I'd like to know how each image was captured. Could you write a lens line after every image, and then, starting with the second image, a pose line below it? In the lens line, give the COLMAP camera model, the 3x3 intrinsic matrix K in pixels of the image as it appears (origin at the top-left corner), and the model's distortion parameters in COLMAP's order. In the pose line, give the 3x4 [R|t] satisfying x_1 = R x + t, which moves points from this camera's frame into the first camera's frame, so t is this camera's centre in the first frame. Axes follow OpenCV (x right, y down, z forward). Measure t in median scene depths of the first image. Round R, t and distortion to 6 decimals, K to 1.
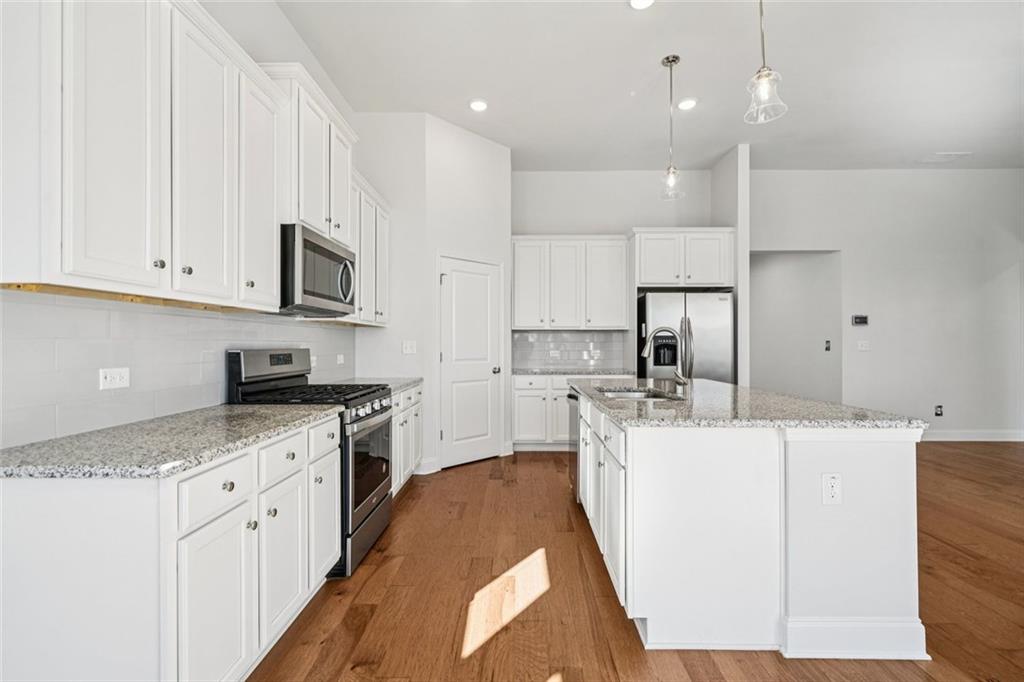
lens RADIAL K [[454.9, 0, 511.2], [0, 454.9, 340.0], [0, 0, 1]] dist [0.003477, -0.000080]
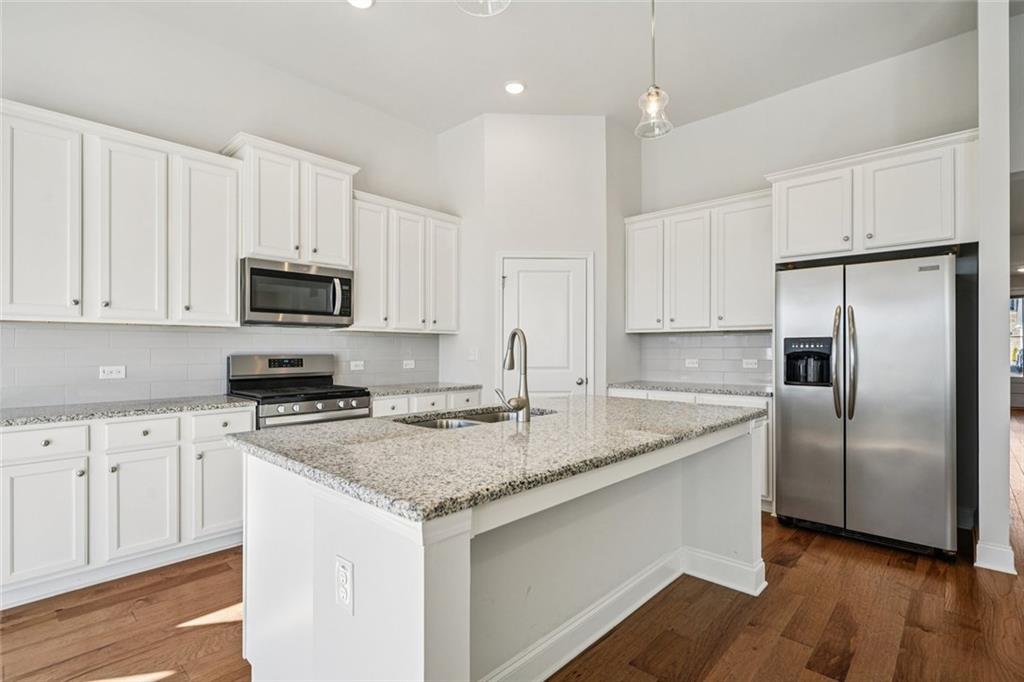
lens RADIAL K [[479.5, 0, 513.4], [0, 479.5, 348.0], [0, 0, 1]] dist [0.002085, 0.000237]
pose [[0.746996, -0.002622, -0.664823, 0.521121], [0.006358, 0.999975, 0.003200, 0.000397], [0.664798, -0.006617, 0.746994, 0.262340]]
